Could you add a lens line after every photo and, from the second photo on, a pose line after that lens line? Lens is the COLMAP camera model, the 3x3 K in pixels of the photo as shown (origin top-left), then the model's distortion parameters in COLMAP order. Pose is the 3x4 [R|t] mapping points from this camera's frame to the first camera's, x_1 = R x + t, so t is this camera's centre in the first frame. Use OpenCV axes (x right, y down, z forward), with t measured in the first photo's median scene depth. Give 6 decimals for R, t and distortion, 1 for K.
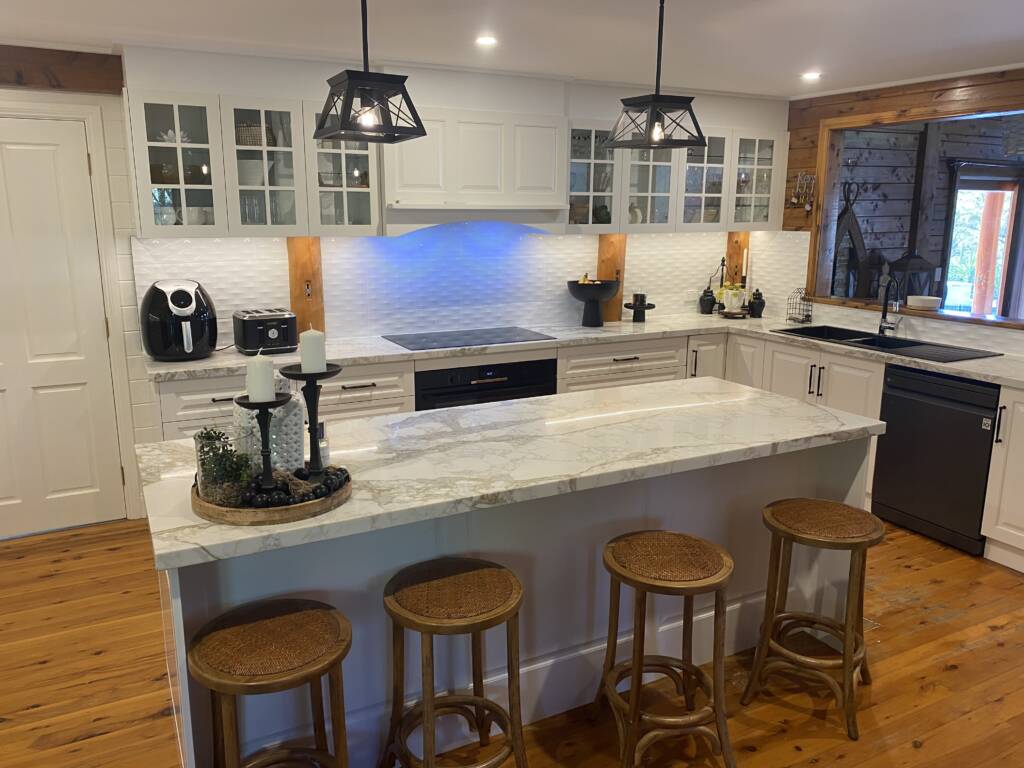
lens RADIAL K [[778.4, 0, 489.9], [0, 778.4, 364.5], [0, 0, 1]] dist [0.008216, -0.002440]
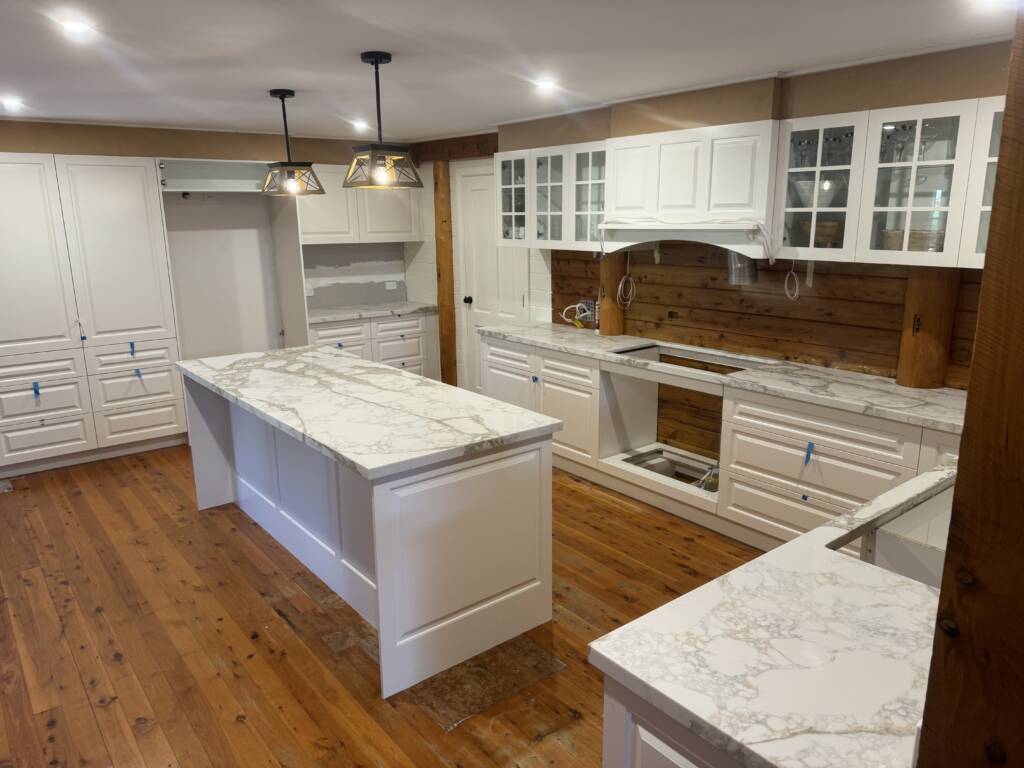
lens RADIAL K [[690.9, 0, 512.0], [0, 690.9, 384.0], [0, 0, 1]] dist [-0.007211, -0.001462]
pose [[0.236531, 0.216208, -0.947263, 0.804804], [-0.184176, 0.967229, 0.174777, -0.120803], [0.954009, 0.133123, 0.268600, 0.574650]]
